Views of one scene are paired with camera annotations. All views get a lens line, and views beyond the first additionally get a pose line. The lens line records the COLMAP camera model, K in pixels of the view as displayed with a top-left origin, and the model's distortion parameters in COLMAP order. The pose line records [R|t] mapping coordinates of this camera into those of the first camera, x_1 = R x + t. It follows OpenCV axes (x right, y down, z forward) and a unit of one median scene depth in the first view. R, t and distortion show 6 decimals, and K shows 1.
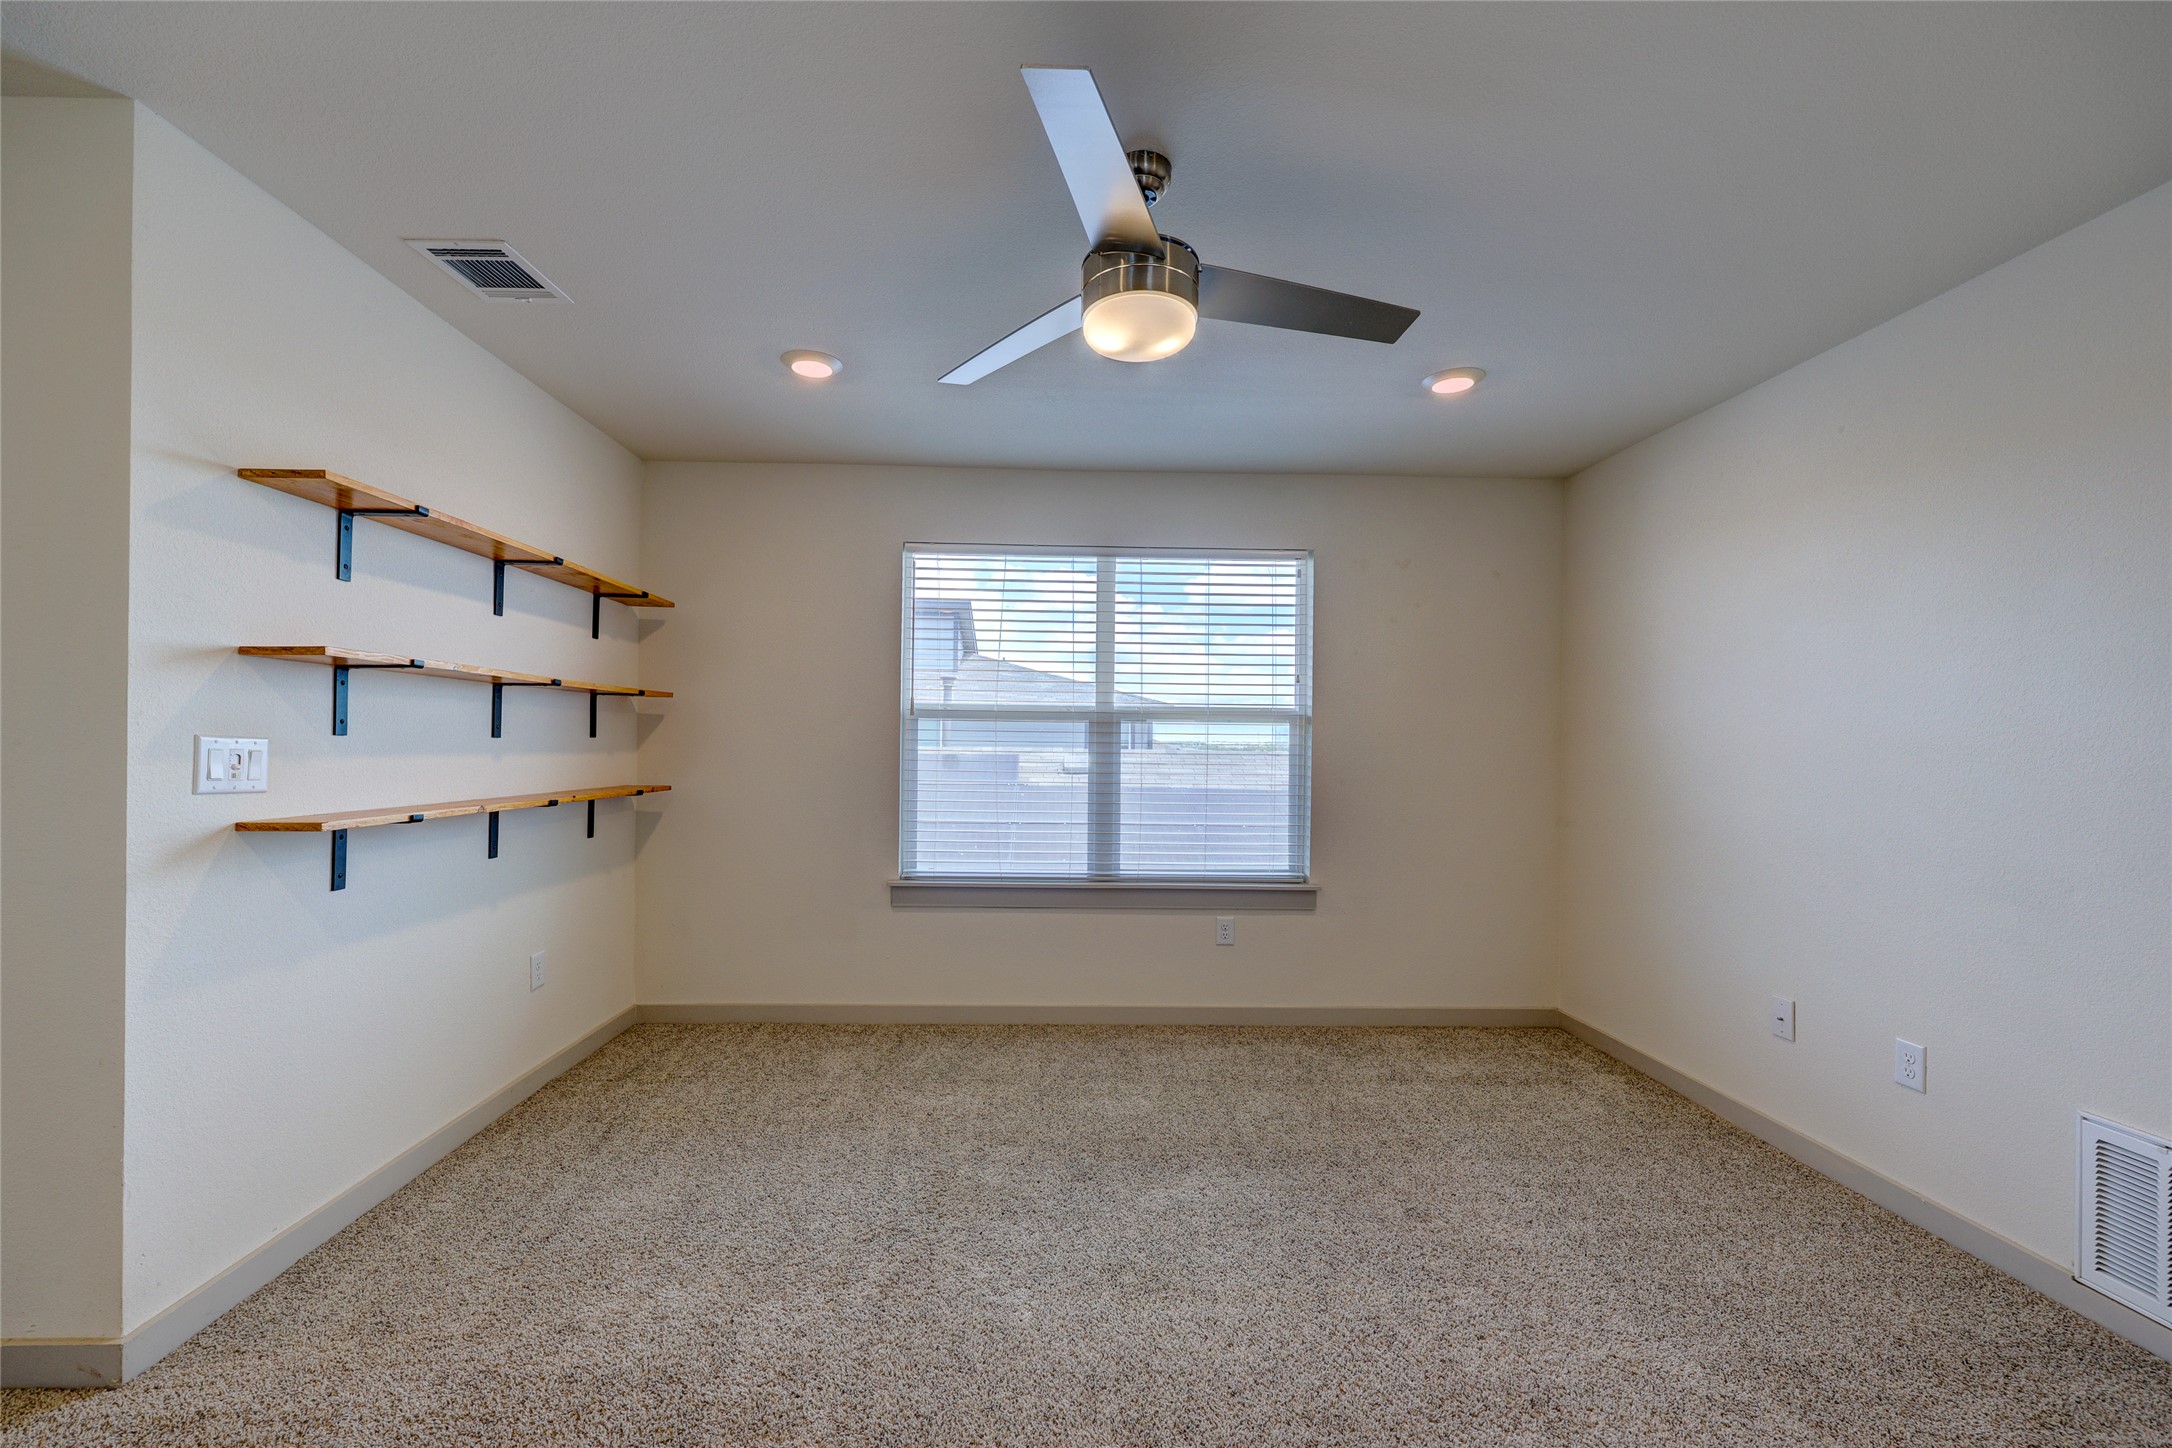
lens RADIAL K [[884.3, 0, 1080.4], [0, 884.3, 732.8], [0, 0, 1]] dist [-0.000109, 0.000123]
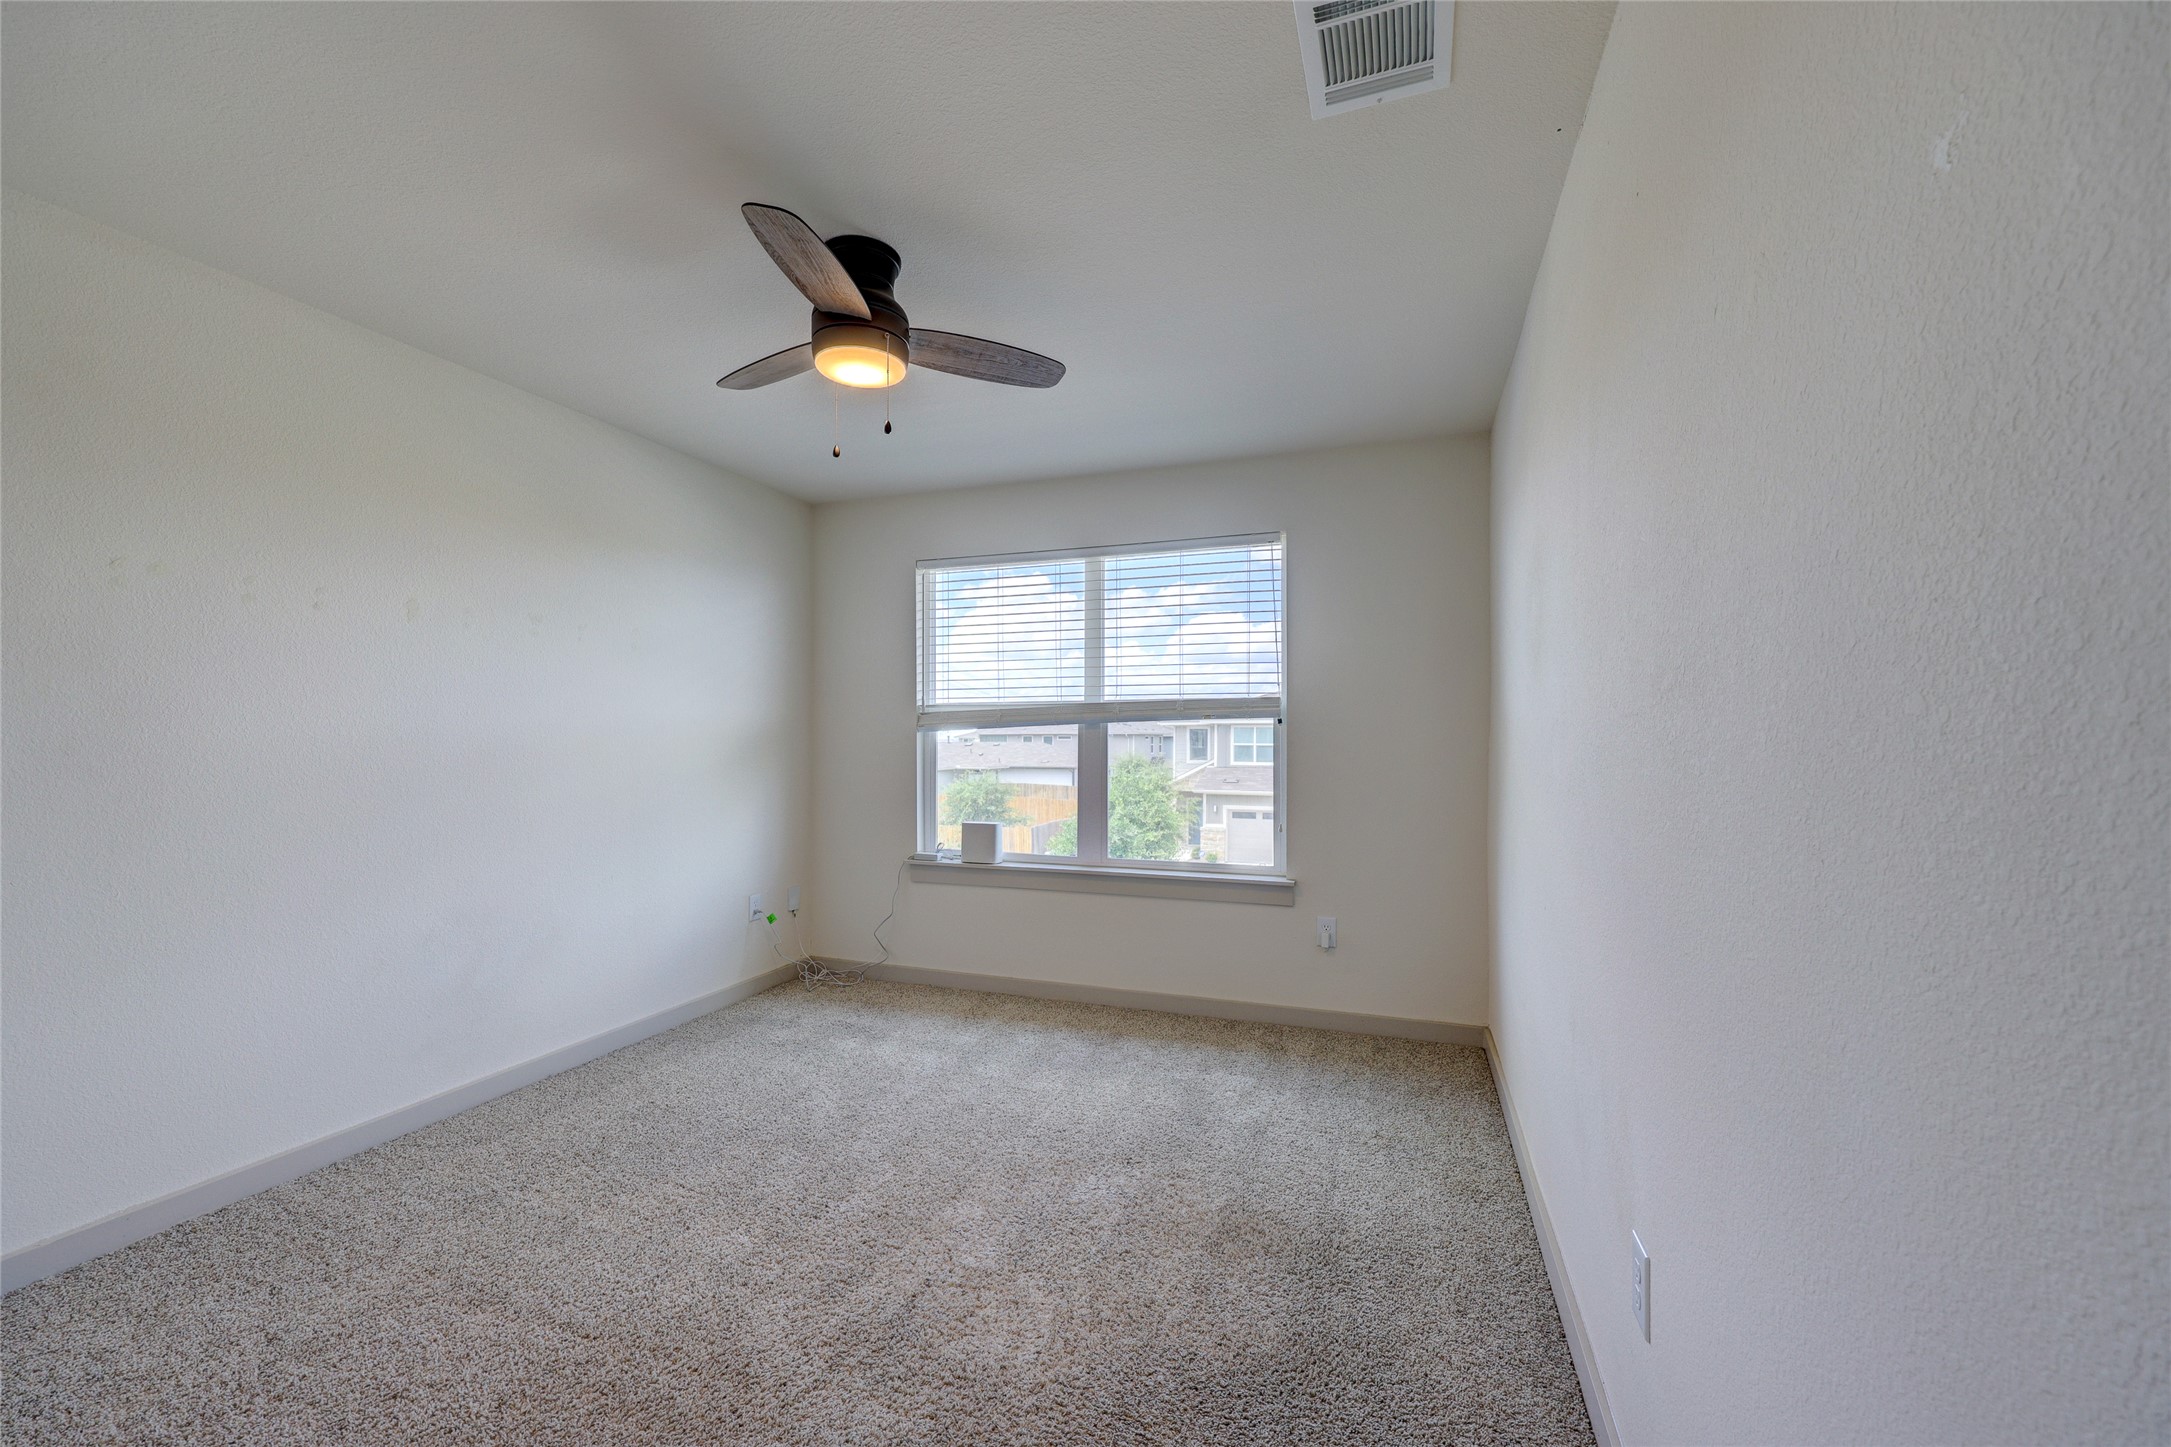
lens RADIAL K [[883.9, 0, 1079.9], [0, 883.9, 732.3], [0, 0, 1]] dist [-0.000109, 0.000123]
pose [[0.933934, -0.017670, -0.357009, 0.396118], [0.020175, 0.999791, 0.003293, 0.003970], [0.356876, -0.010278, 0.934095, 0.020948]]
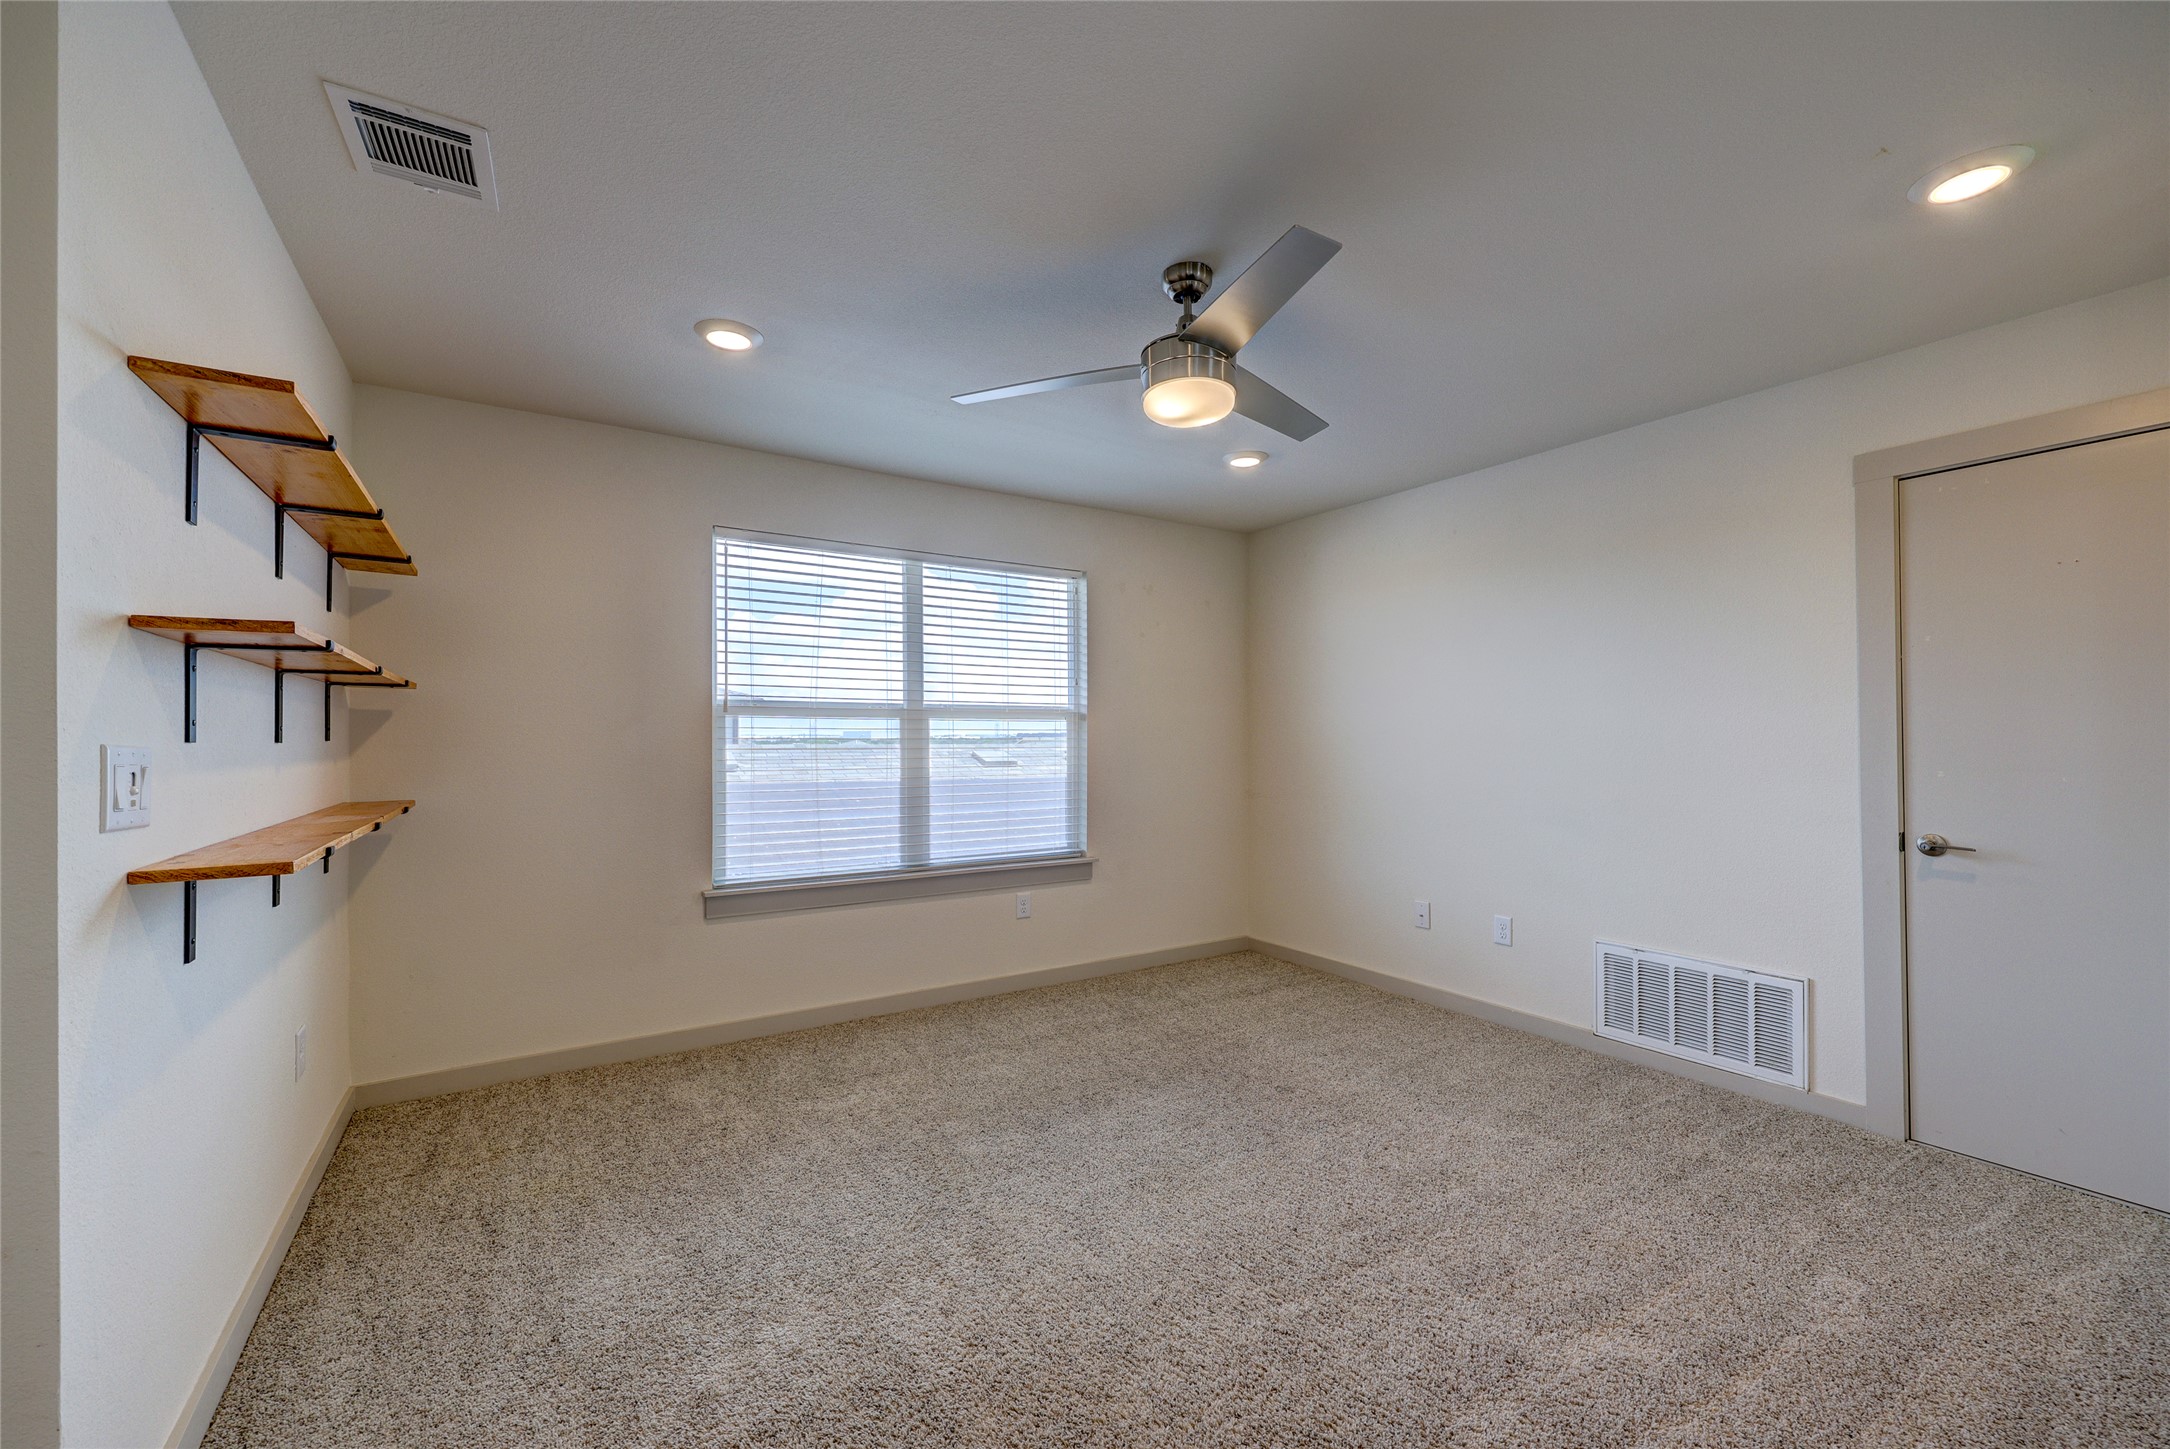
lens RADIAL K [[865.3, 0, 1085.0], [0, 865.3, 724.5], [0, 0, 1]] dist [0.001223, 0.000010]
pose [[0.855740, -0.004679, 0.517385, -0.337659], [0.005588, 0.999984, -0.000199, -0.004326], [-0.517376, 0.003061, 0.855752, 0.022120]]
